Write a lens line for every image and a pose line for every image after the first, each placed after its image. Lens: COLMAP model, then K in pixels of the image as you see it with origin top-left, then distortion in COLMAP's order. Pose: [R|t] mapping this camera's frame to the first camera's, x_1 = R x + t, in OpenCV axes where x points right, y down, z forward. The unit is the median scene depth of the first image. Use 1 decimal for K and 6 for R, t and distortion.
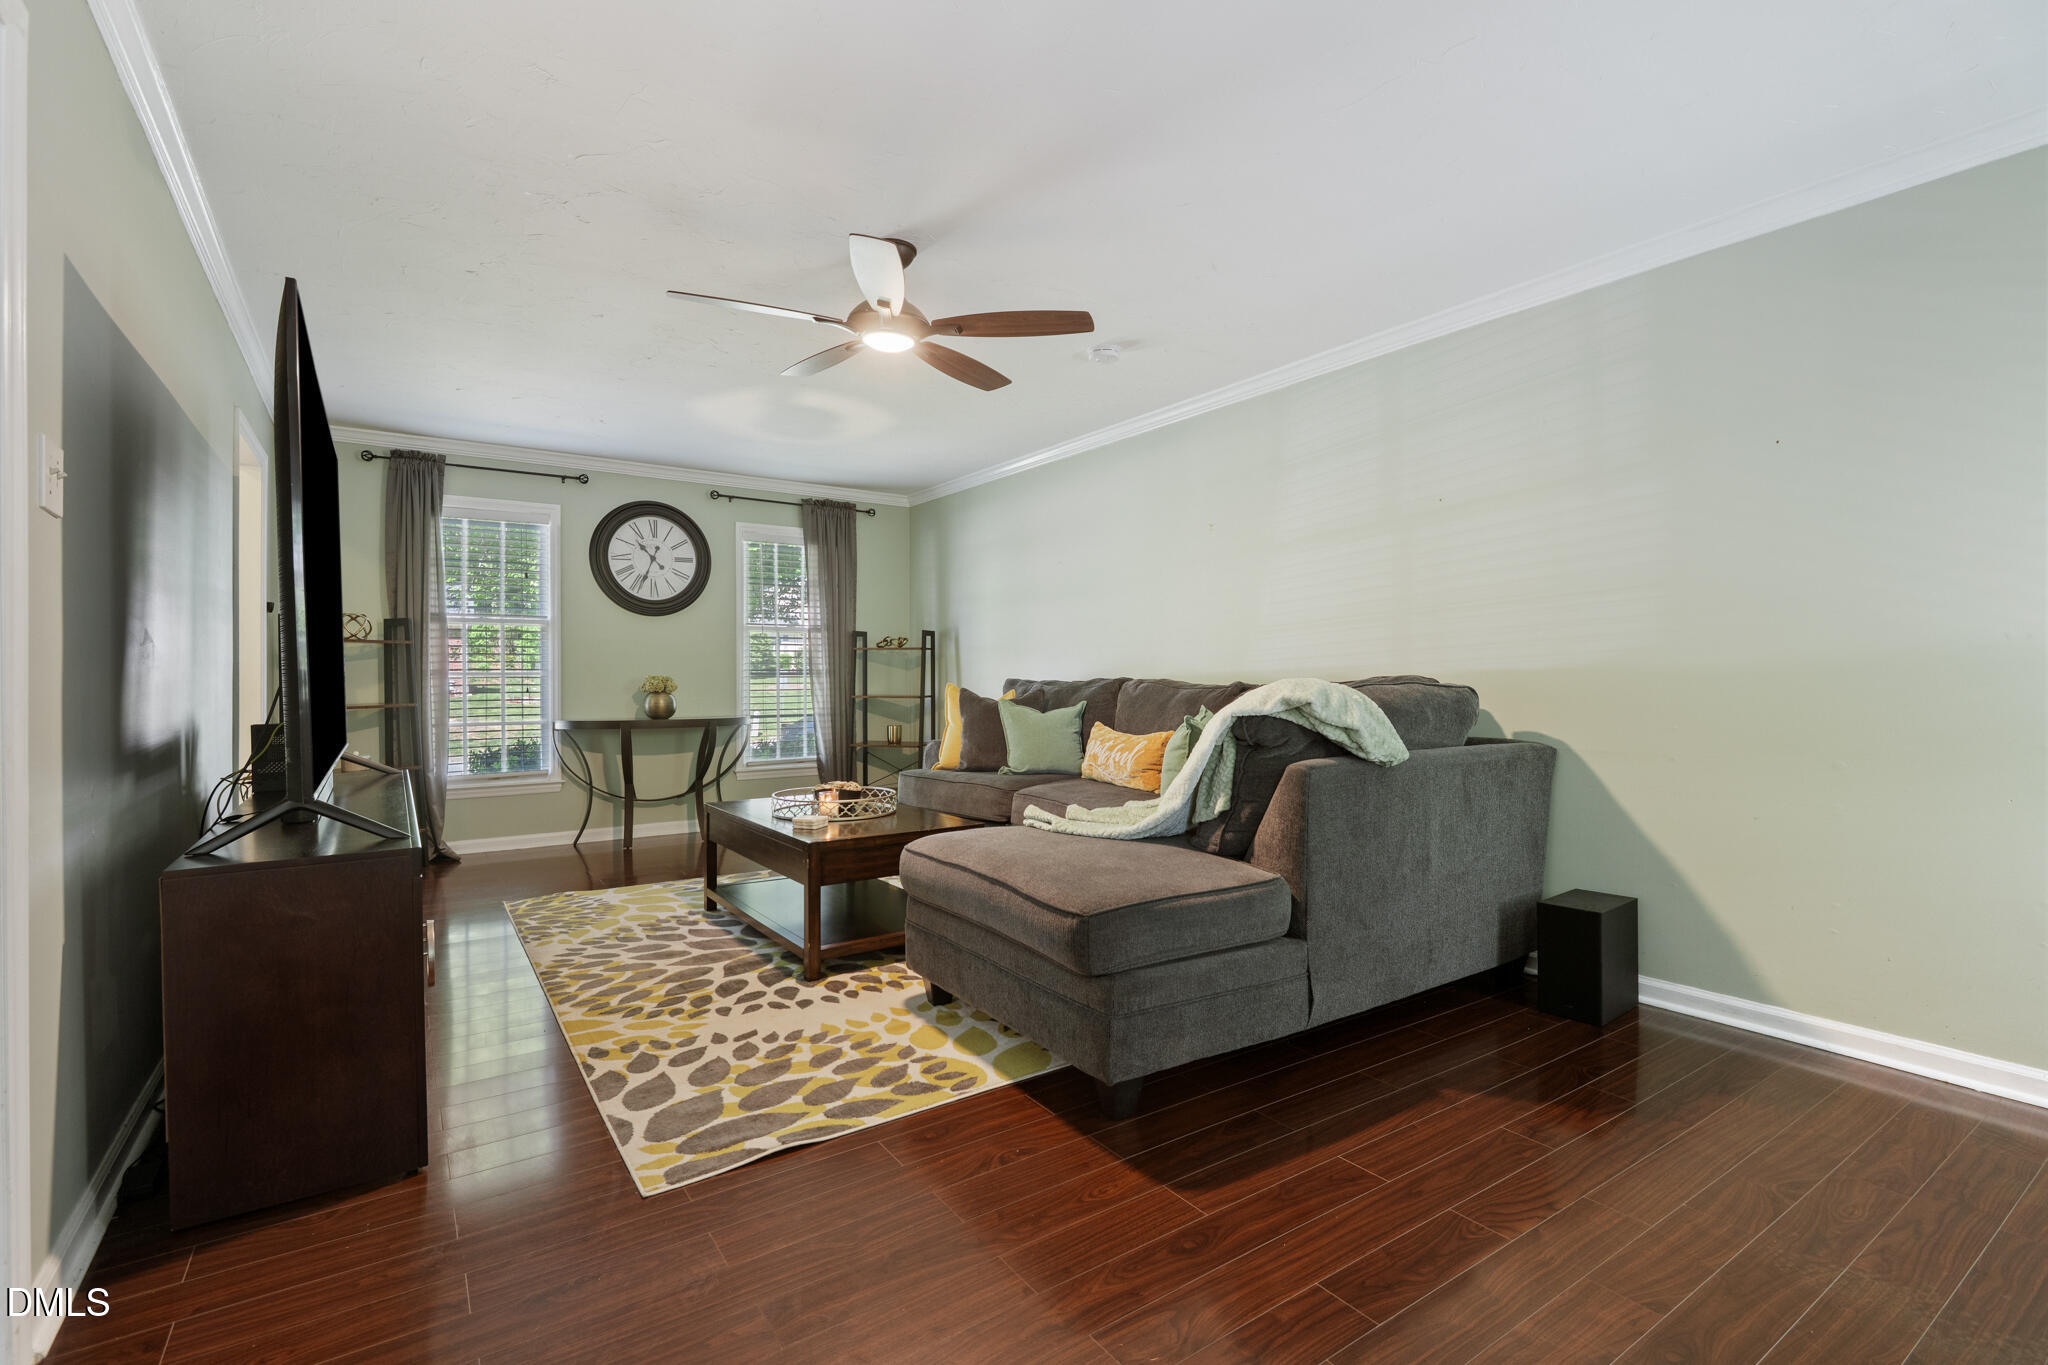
lens RADIAL K [[947.5, 0, 1024.0], [0, 947.5, 682.5], [0, 0, 1]] dist [-0.000762, -0.000099]
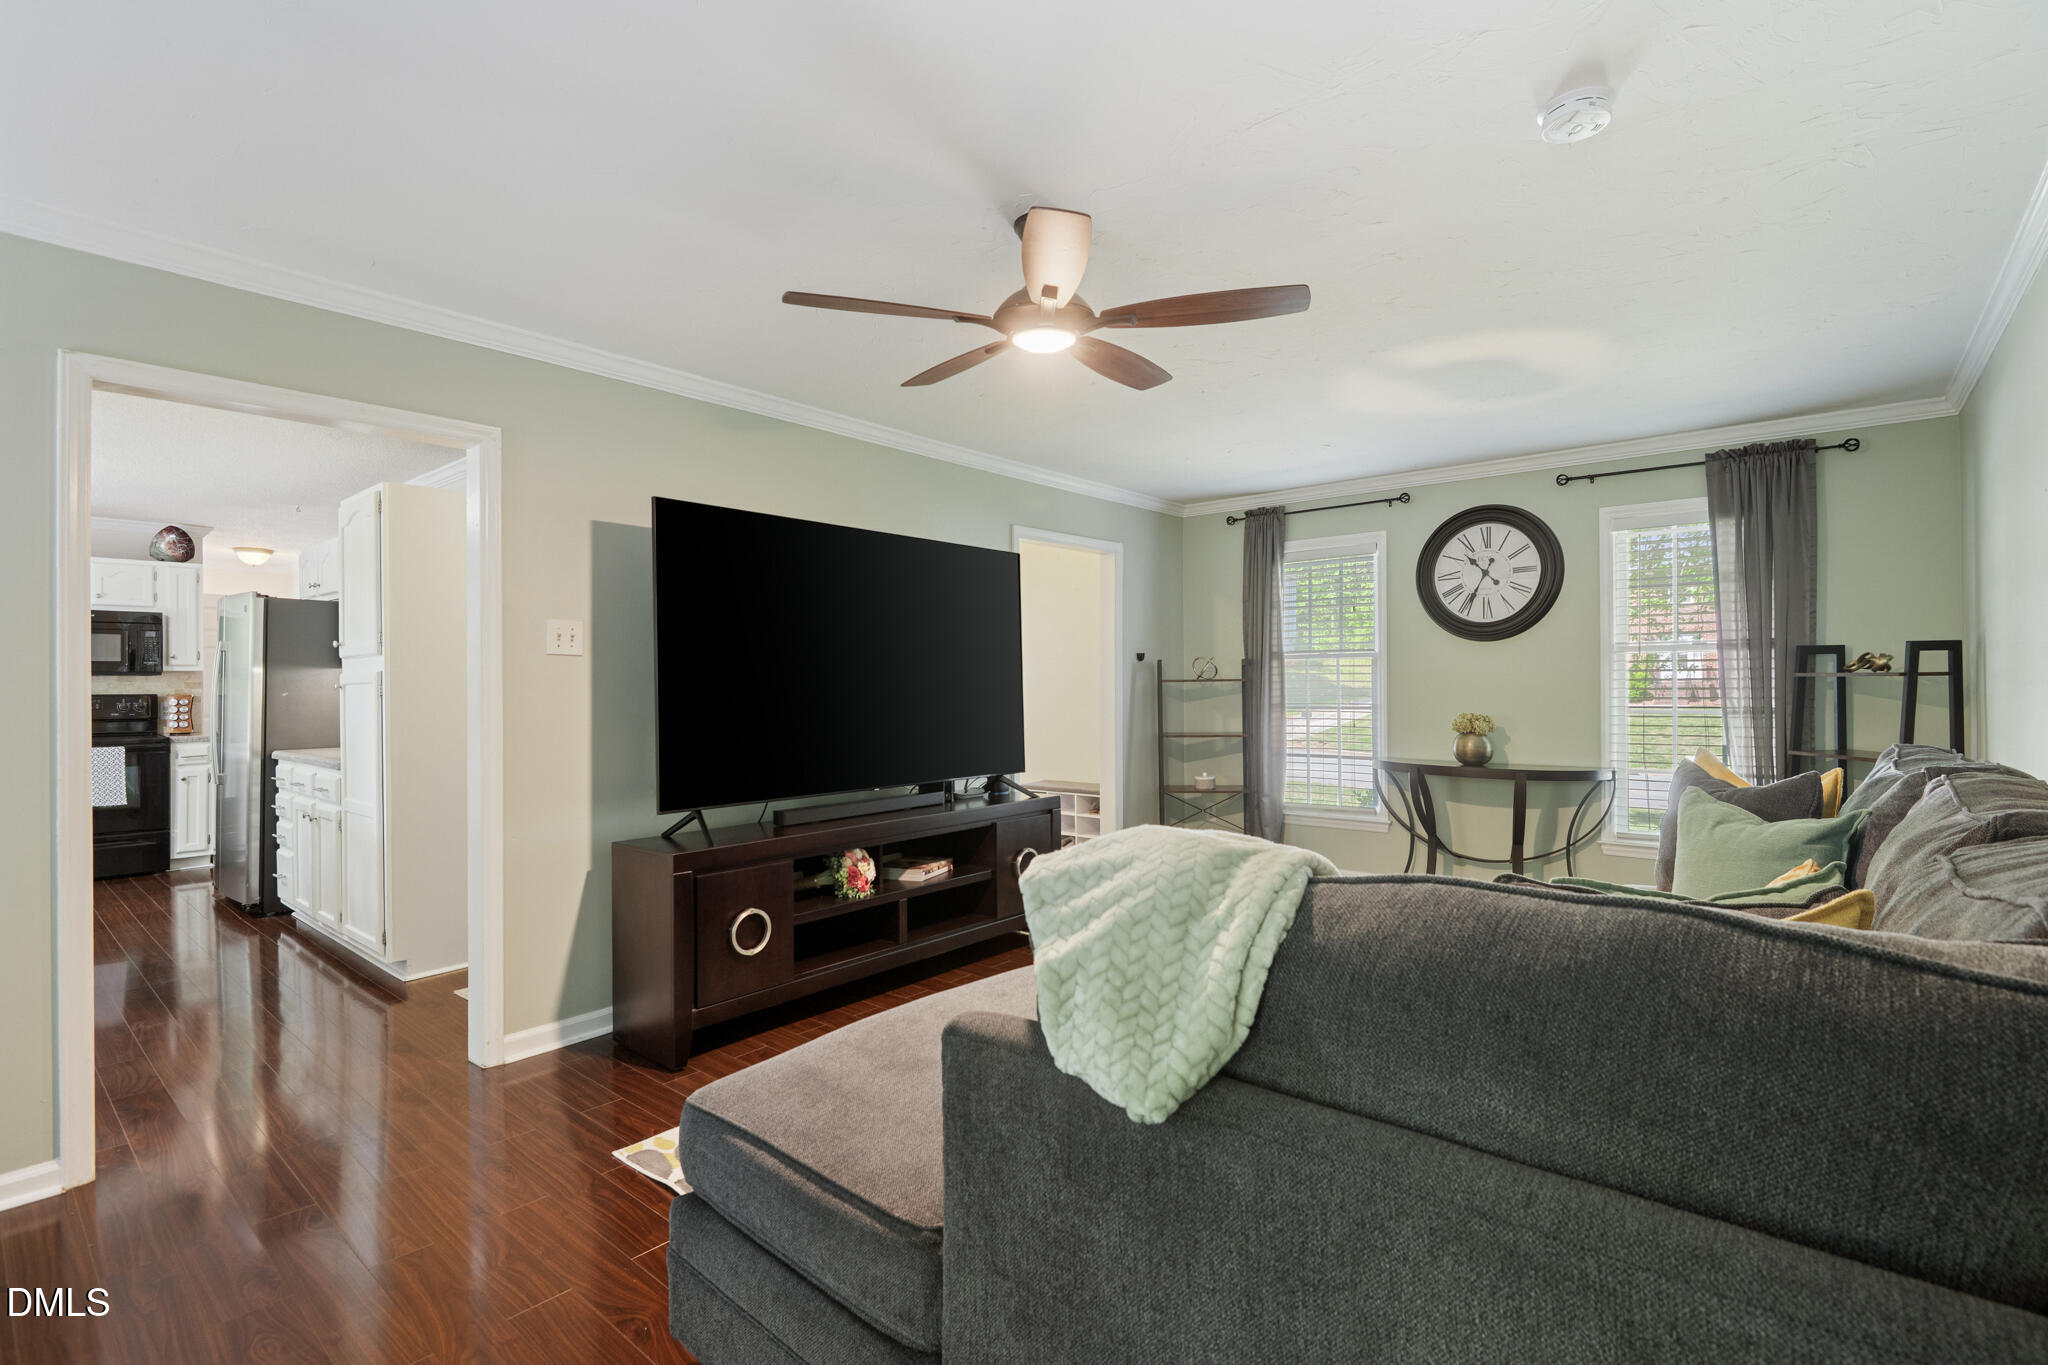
lens RADIAL K [[947.5, 0, 1024.0], [0, 947.5, 682.5], [0, 0, 1]] dist [-0.000762, -0.000099]
pose [[0.258886, -0.001388, -0.965907, 0.551818], [-0.001163, 0.999998, -0.001749, -0.054755], [0.965907, 0.001577, 0.258884, 0.669975]]
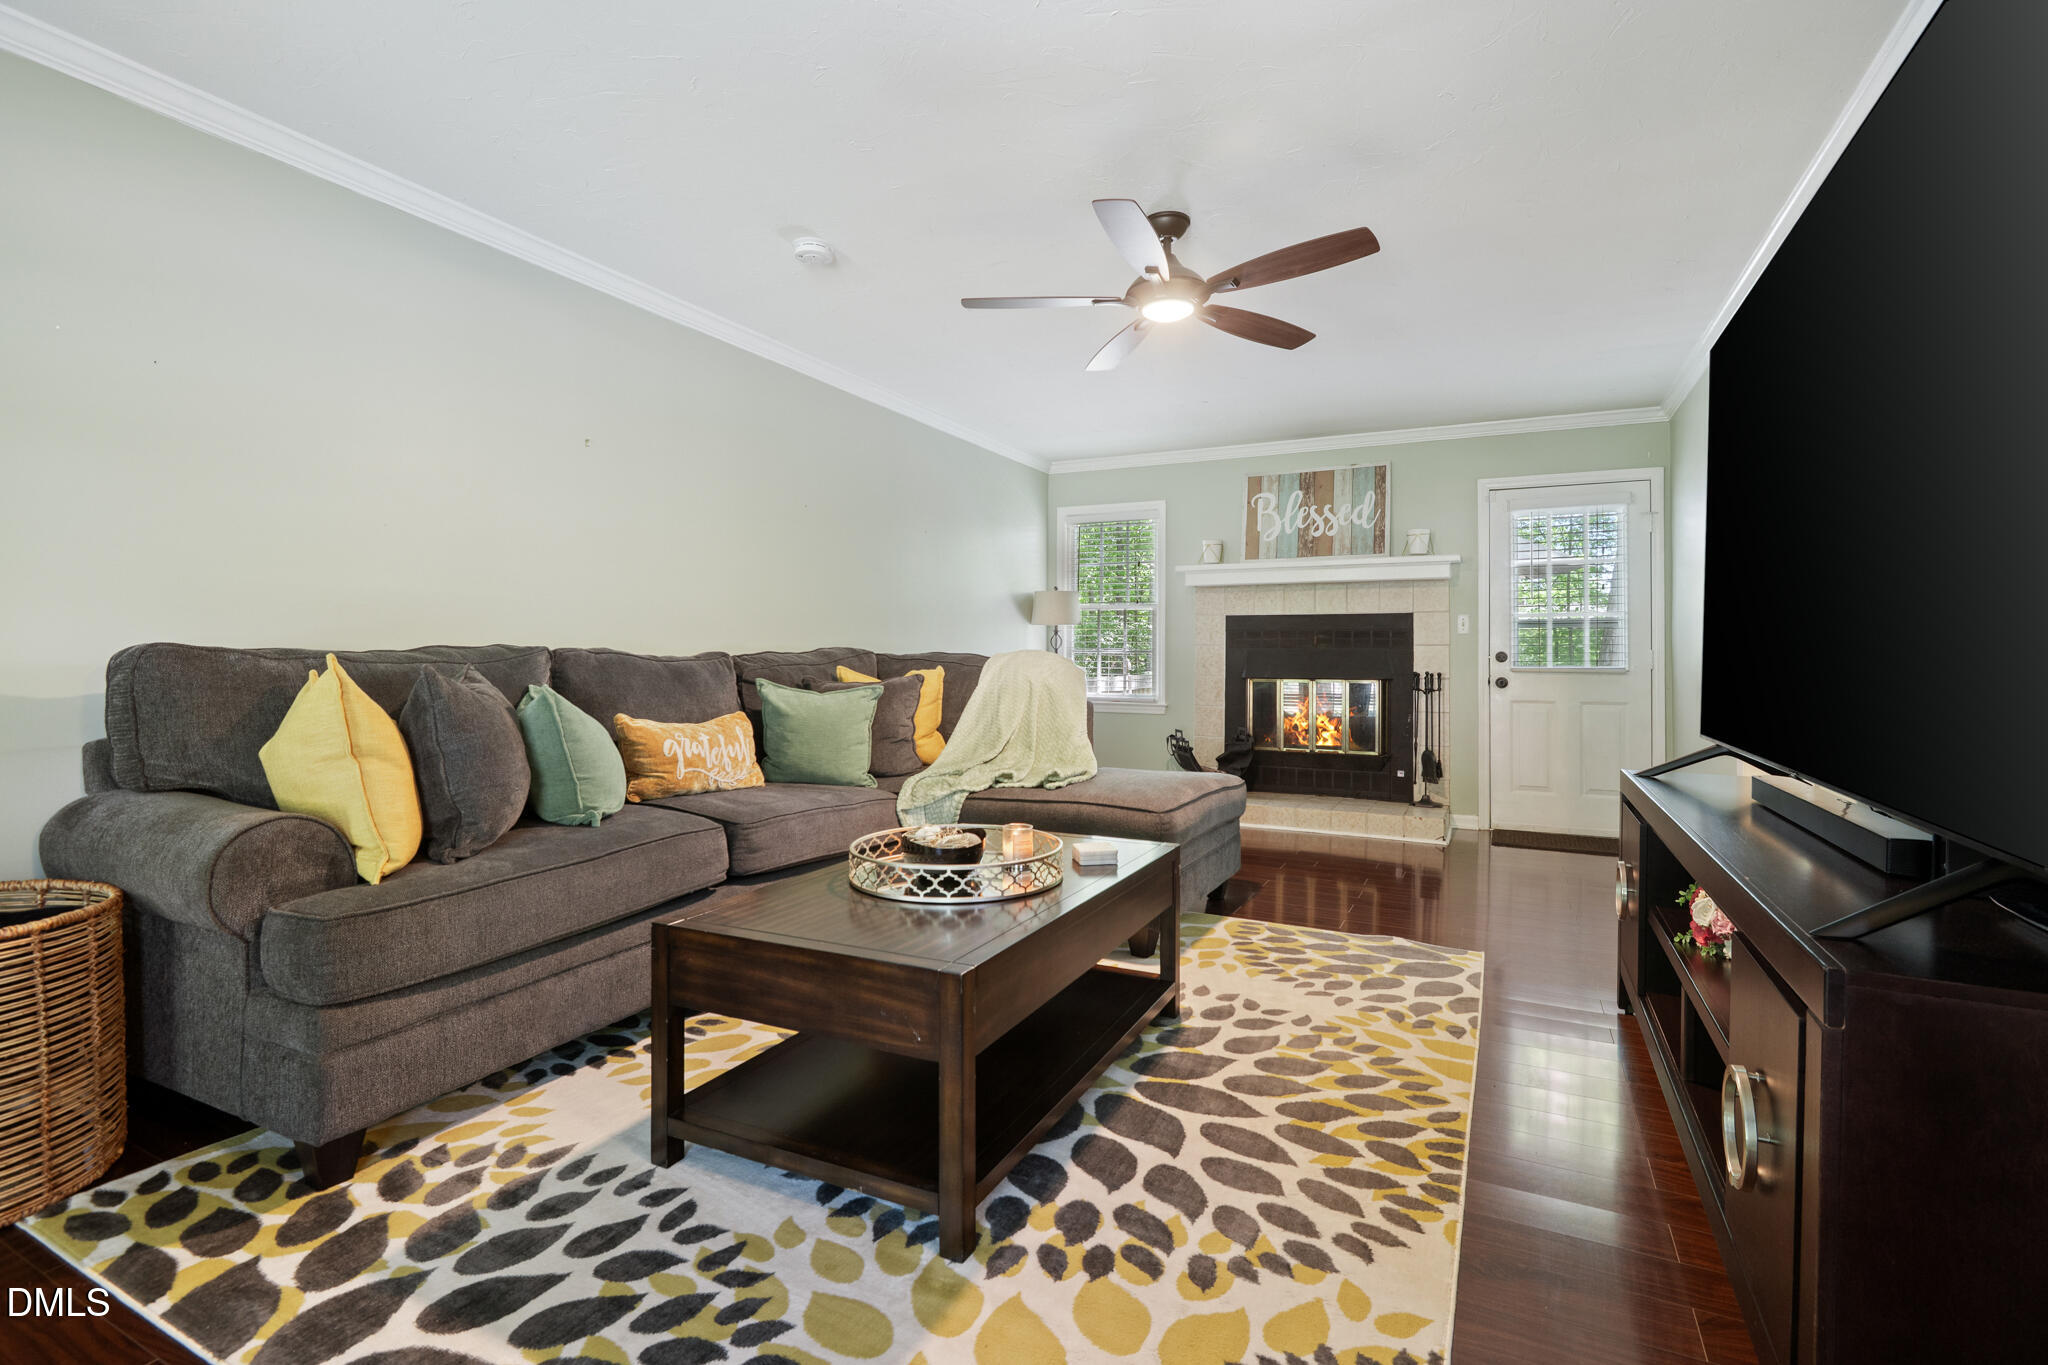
lens RADIAL K [[947.5, 0, 1024.0], [0, 947.5, 682.5], [0, 0, 1]] dist [-0.000762, -0.000099]
pose [[-0.486949, -0.027323, 0.873003, -0.816460], [0.004884, 0.999410, 0.034003, -0.003178], [-0.873417, 0.020821, -0.486528, 1.409396]]
